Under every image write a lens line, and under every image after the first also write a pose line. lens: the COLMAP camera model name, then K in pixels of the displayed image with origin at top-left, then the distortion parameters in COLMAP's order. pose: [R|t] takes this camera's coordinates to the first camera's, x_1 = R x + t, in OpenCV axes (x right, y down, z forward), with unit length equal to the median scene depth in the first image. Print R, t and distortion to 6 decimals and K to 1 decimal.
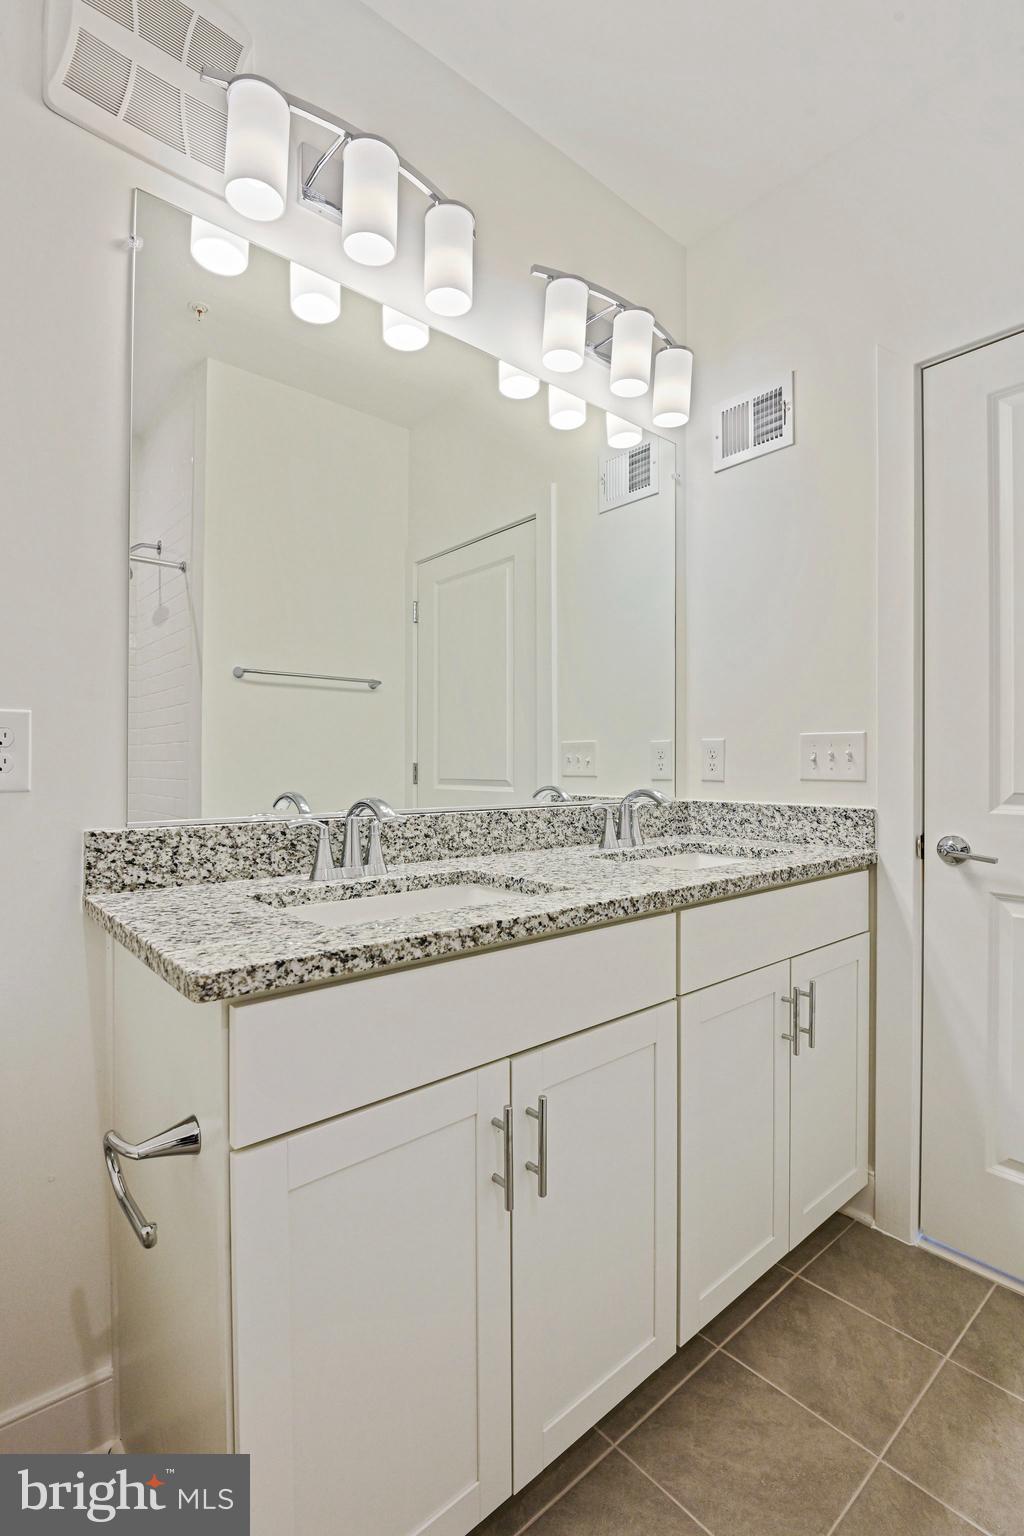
lens RADIAL K [[711.6, 0, 504.8], [0, 711.6, 766.9], [0, 0, 1]] dist [-0.013372, -0.002741]
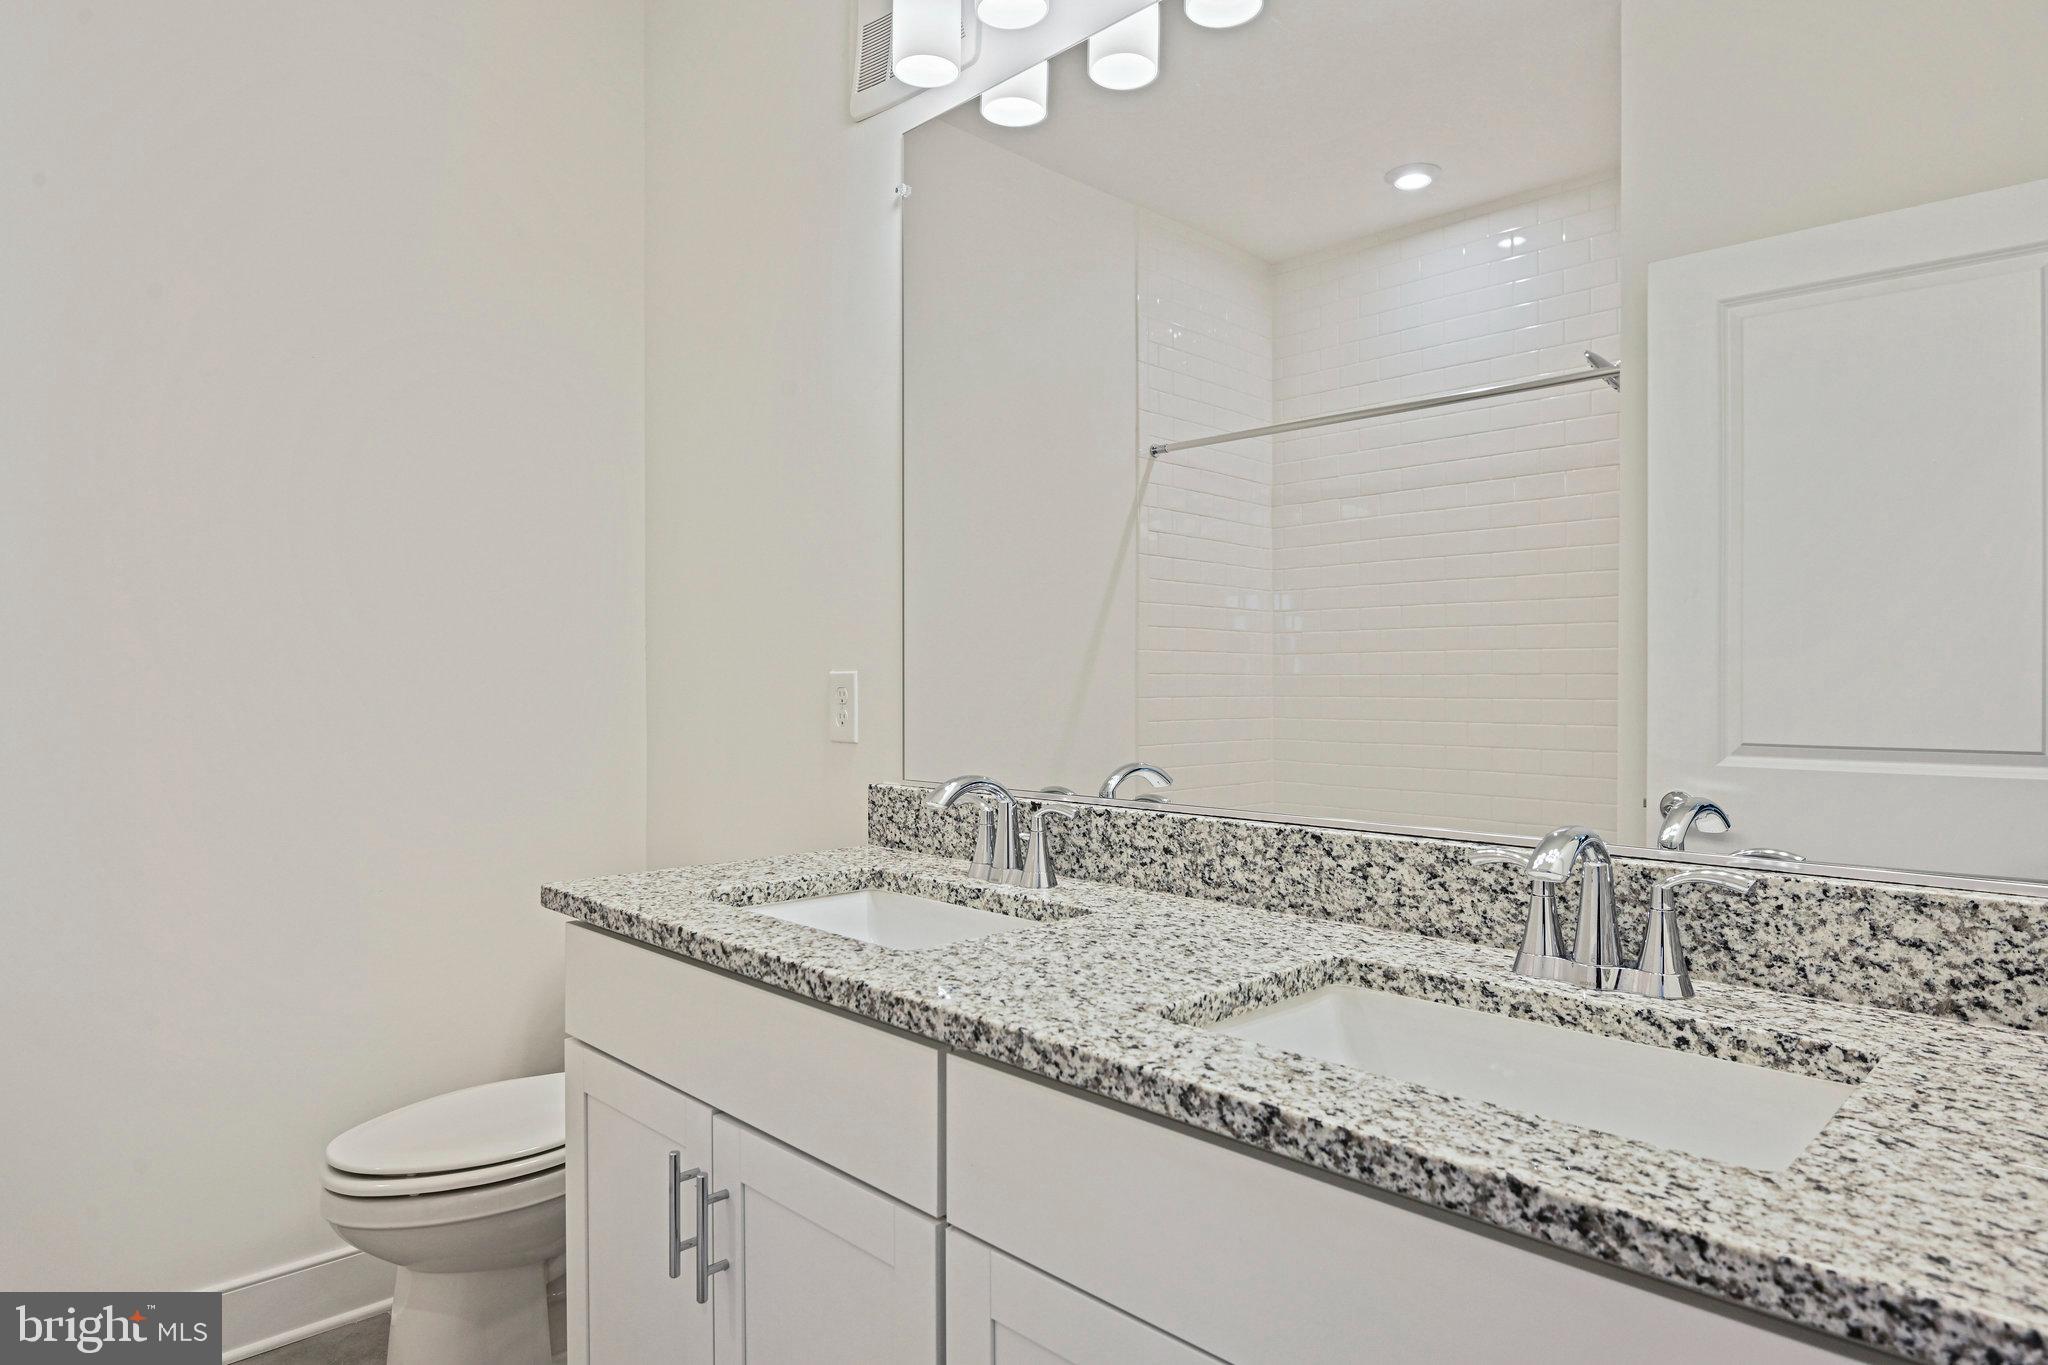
lens RADIAL K [[1163.9, 0, 1018.3], [0, 1163.9, 683.8], [0, 0, 1]] dist [-0.015227, -0.004362]
pose [[0.077673, 0.001091, -0.996978, 0.870098], [-0.001188, 0.999999, 0.001002, -0.045205], [0.996978, 0.001106, 0.077674, 0.811508]]
